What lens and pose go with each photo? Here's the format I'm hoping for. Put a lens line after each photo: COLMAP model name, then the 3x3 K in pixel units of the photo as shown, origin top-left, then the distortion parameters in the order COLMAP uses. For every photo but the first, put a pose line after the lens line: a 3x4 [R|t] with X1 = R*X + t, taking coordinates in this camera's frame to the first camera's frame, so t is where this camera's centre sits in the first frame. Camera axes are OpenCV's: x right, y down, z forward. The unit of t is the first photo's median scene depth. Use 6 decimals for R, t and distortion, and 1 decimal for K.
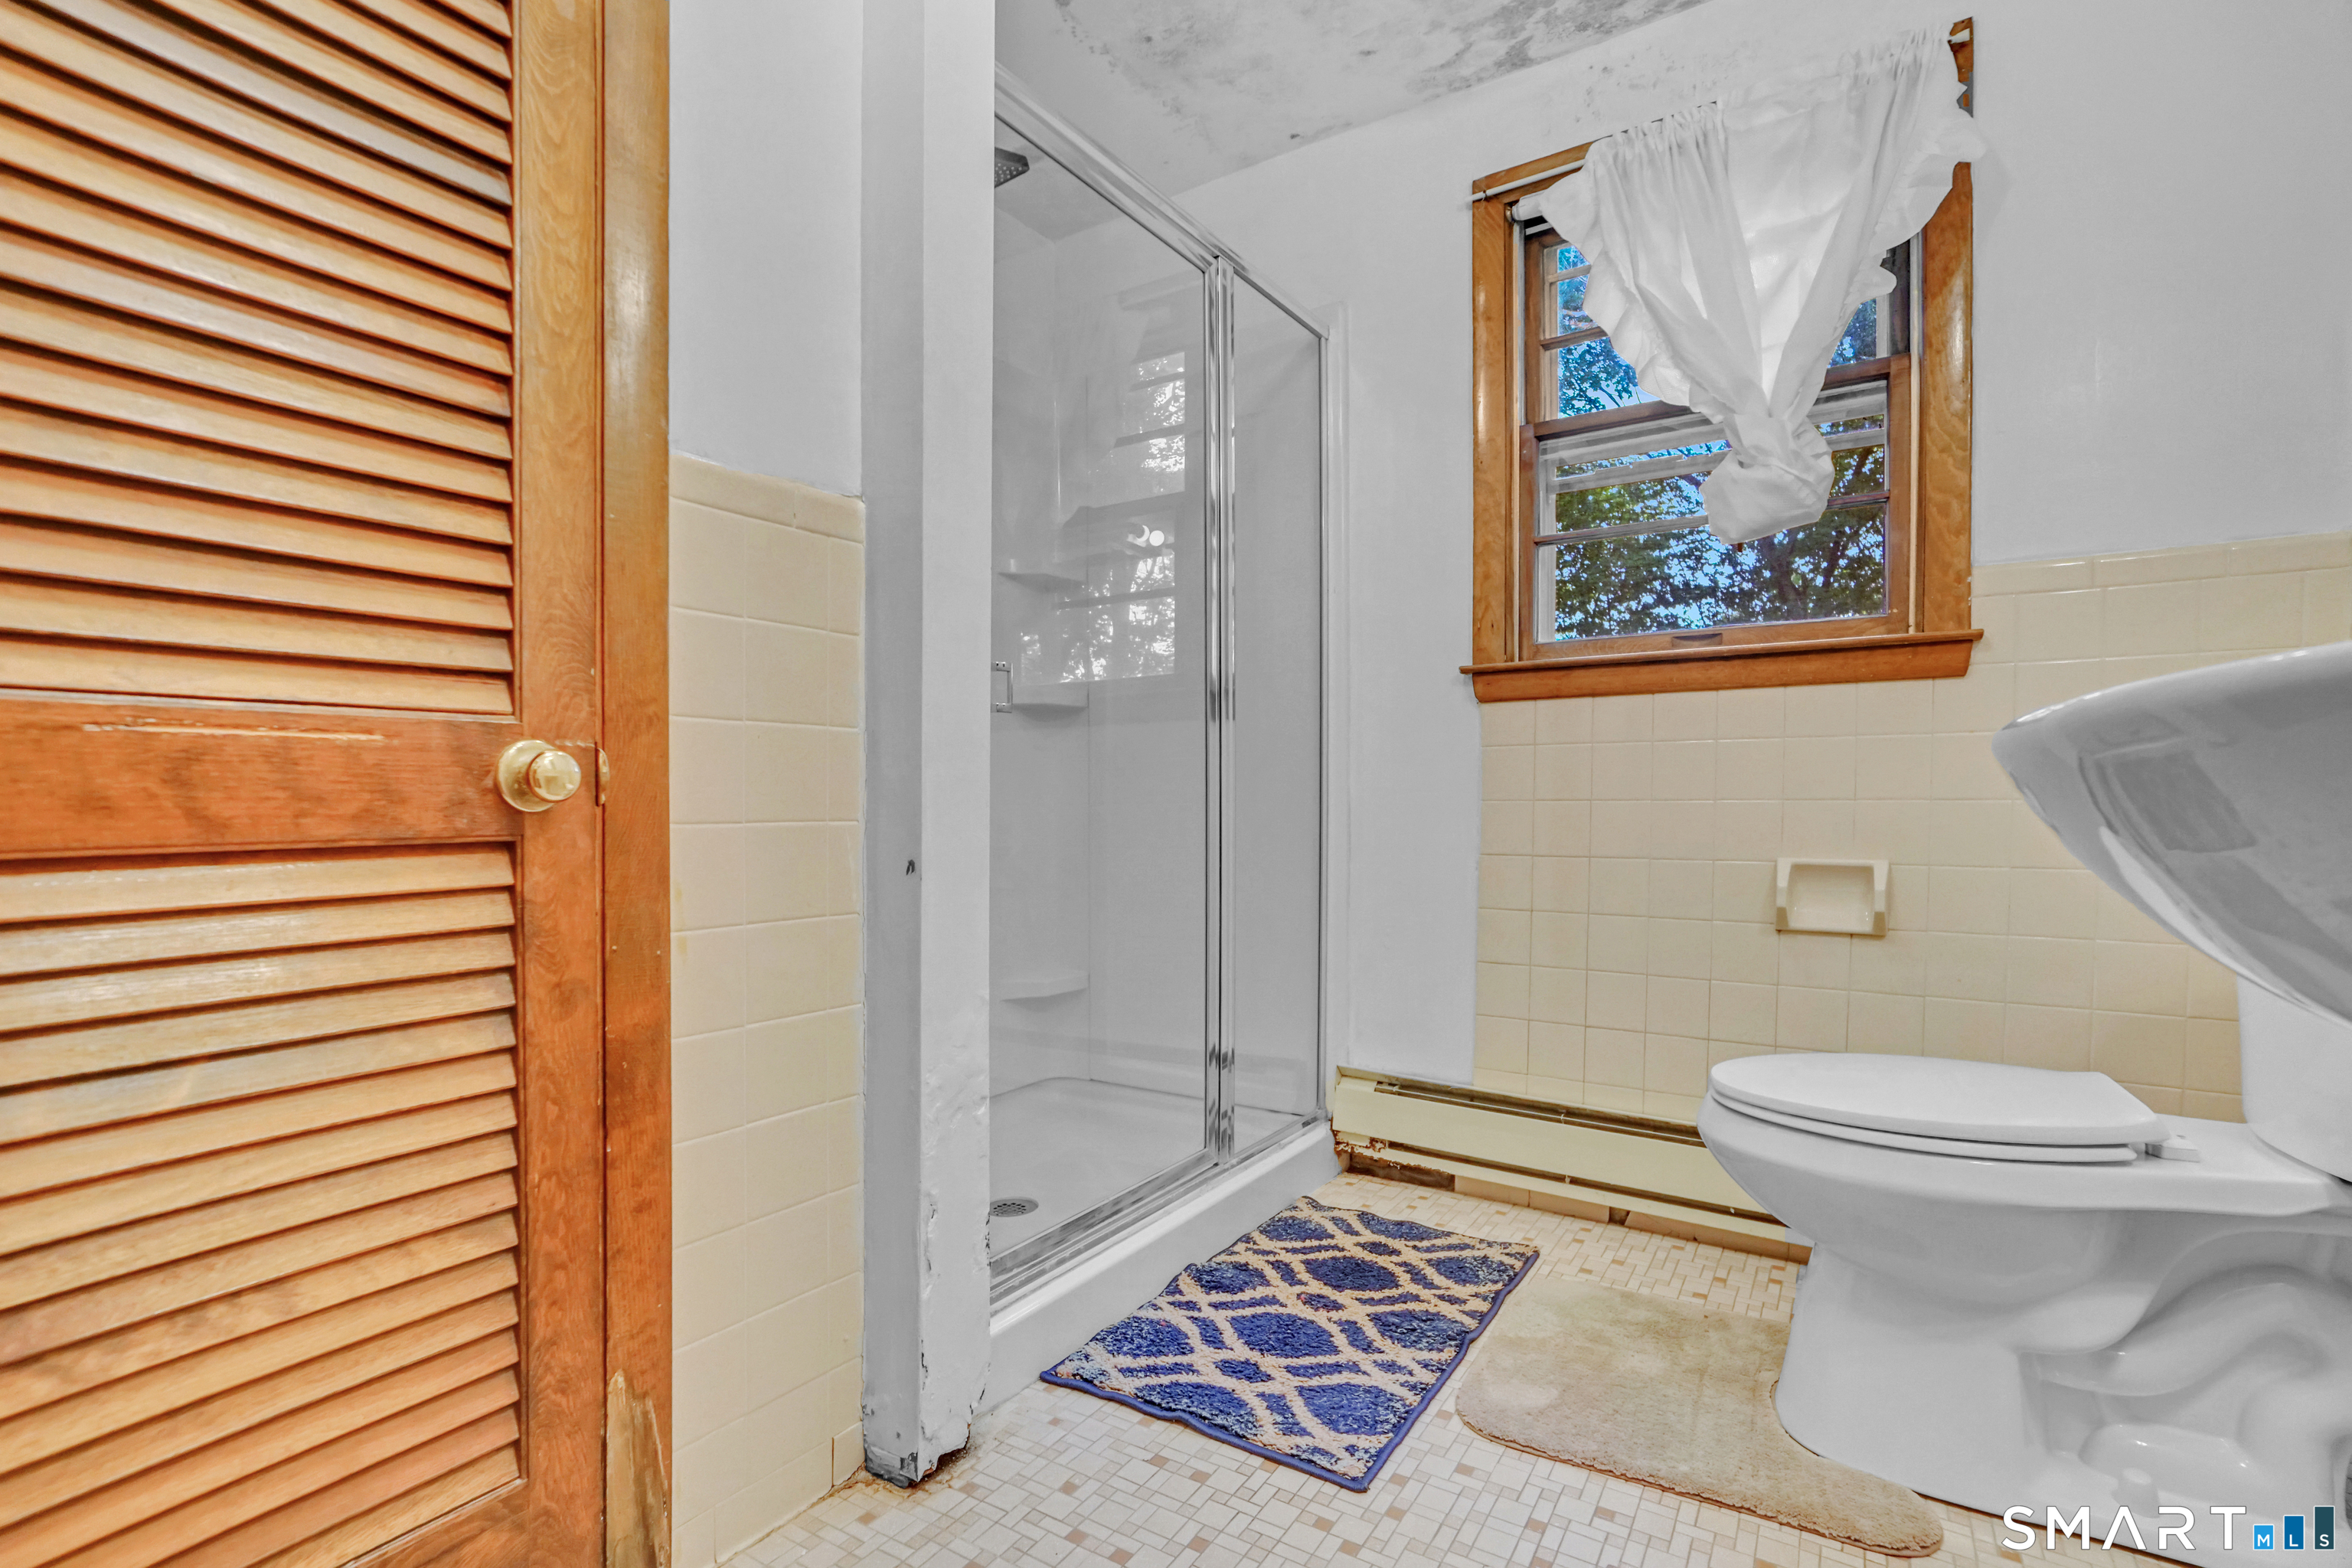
lens RADIAL K [[1035.4, 0, 1186.2], [0, 1035.4, 760.8], [0, 0, 1]] dist [-0.054358, 0.012495]
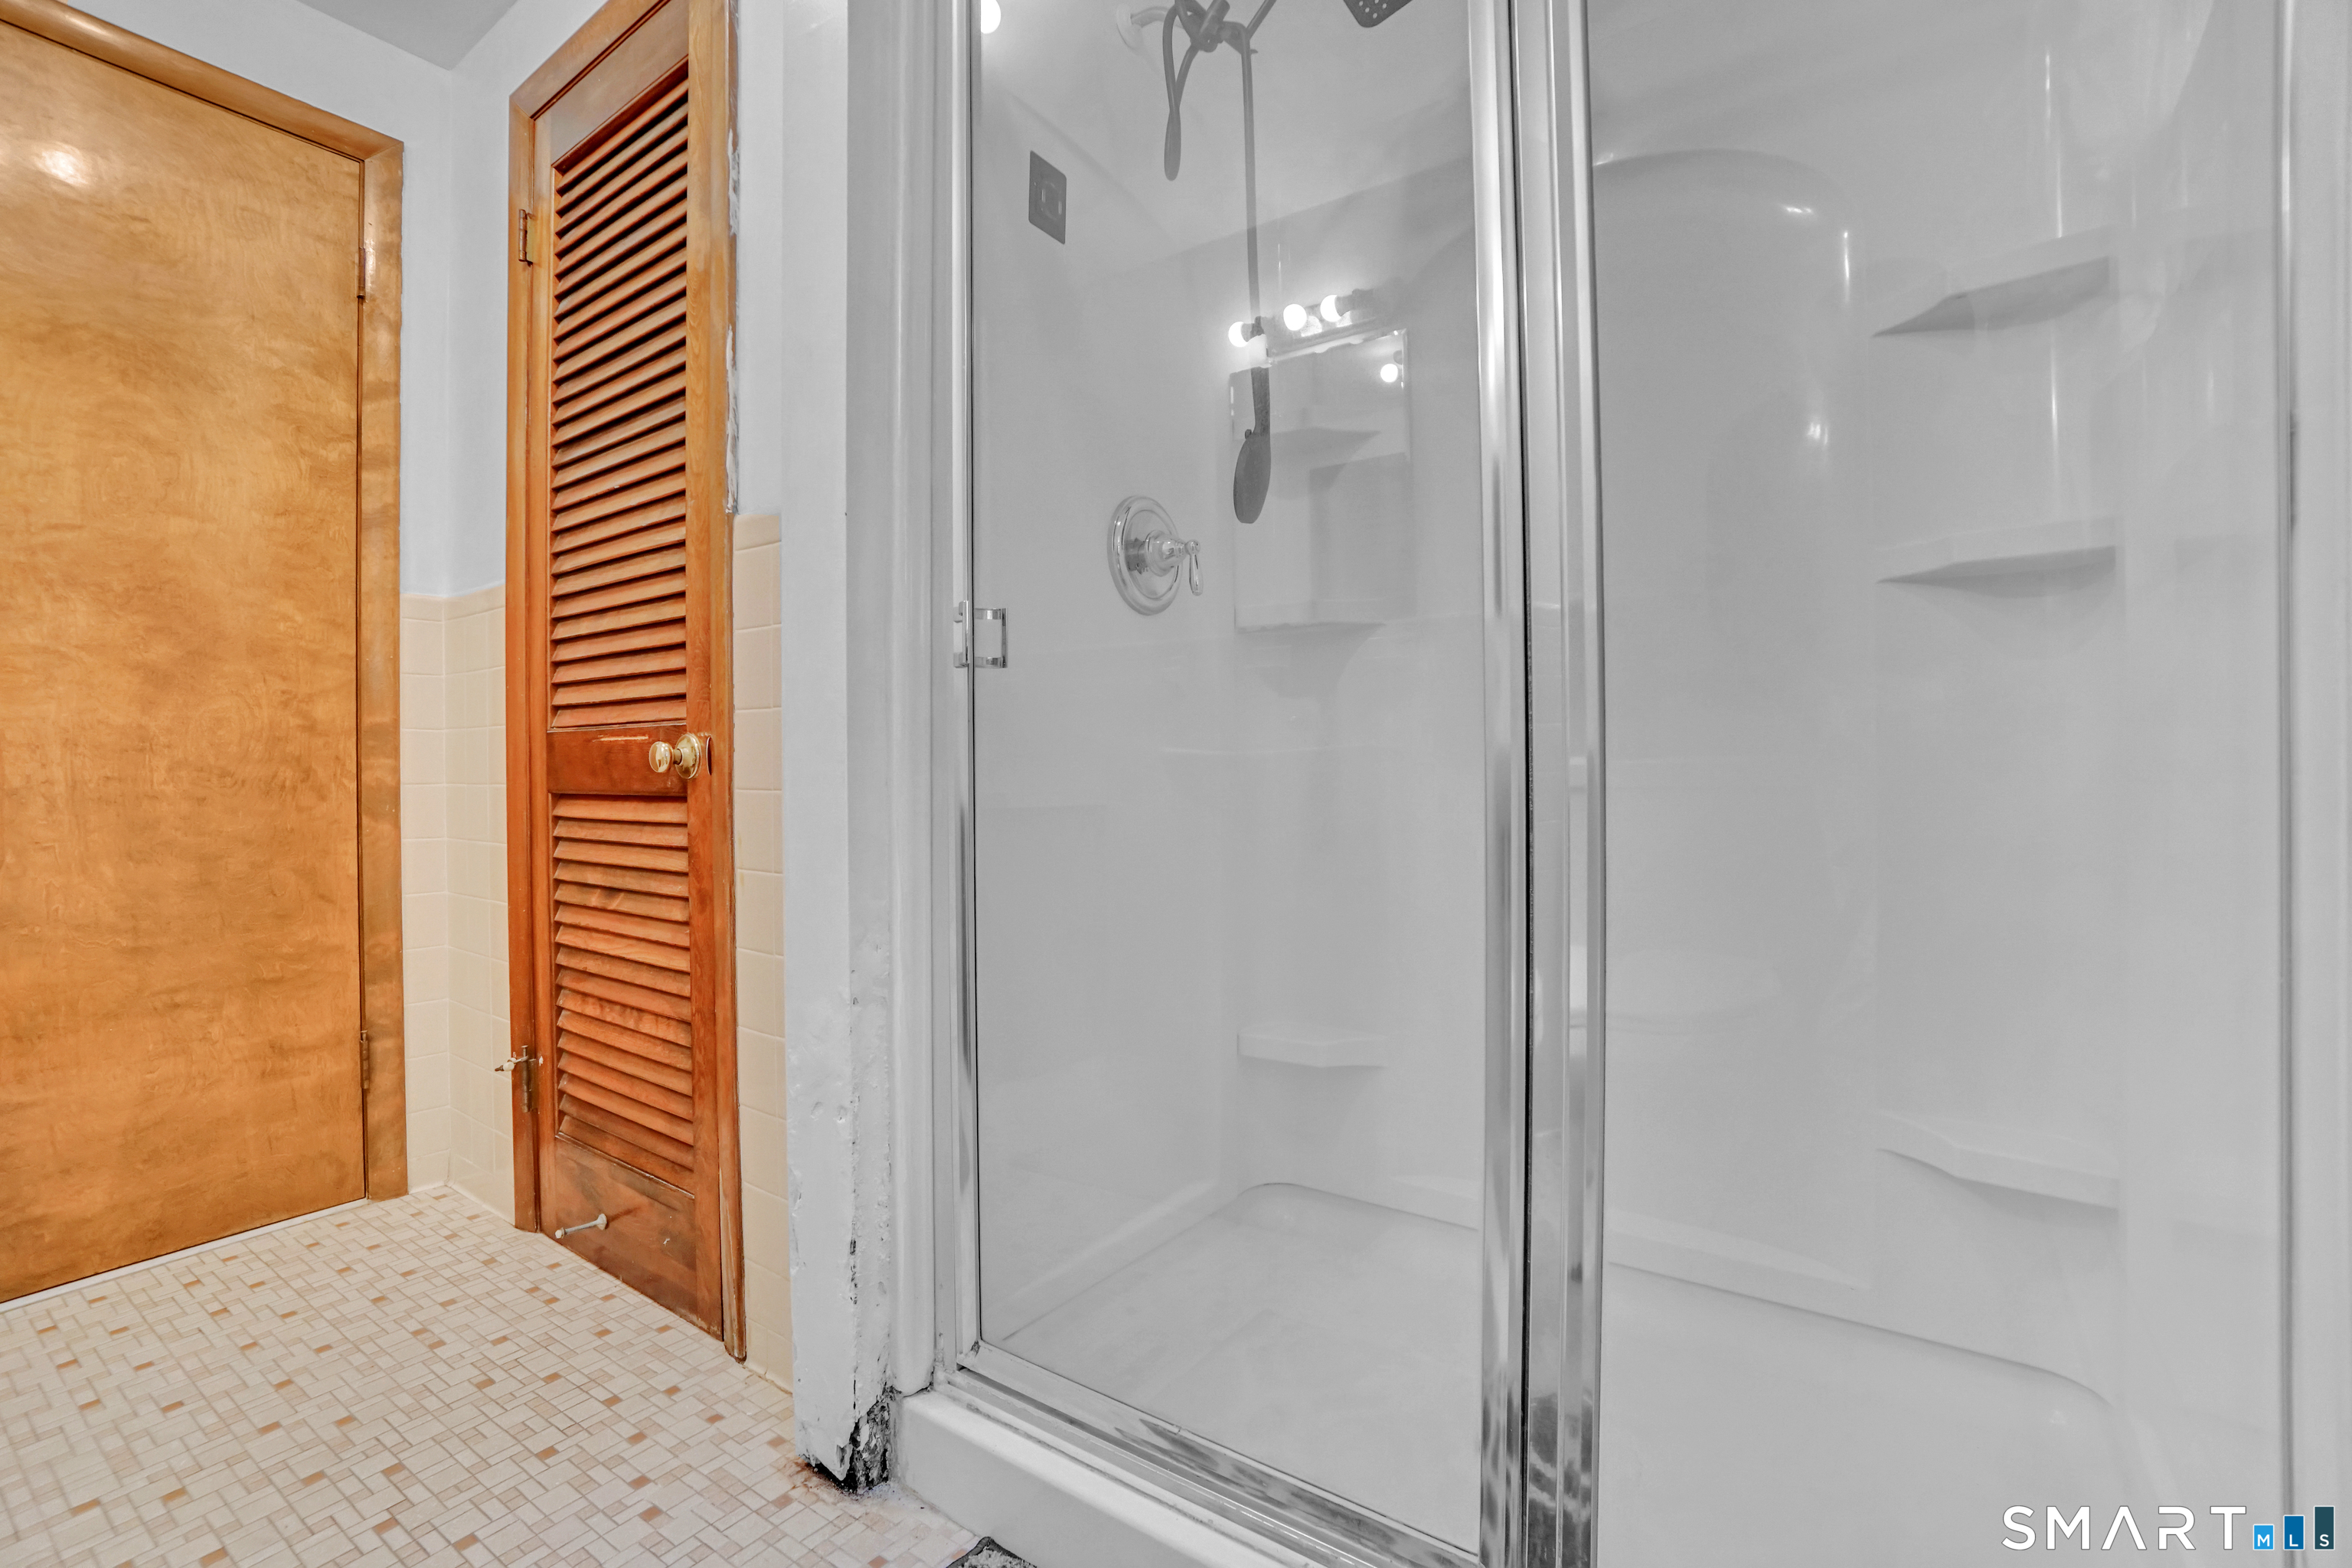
lens RADIAL K [[1035.4, 0, 1186.2], [0, 1035.4, 760.8], [0, 0, 1]] dist [-0.054358, 0.012495]
pose [[-0.058741, -0.023316, -0.998001, 0.898766], [0.027376, 0.999314, -0.024958, 0.082460], [0.997898, -0.028788, -0.058062, 1.838370]]
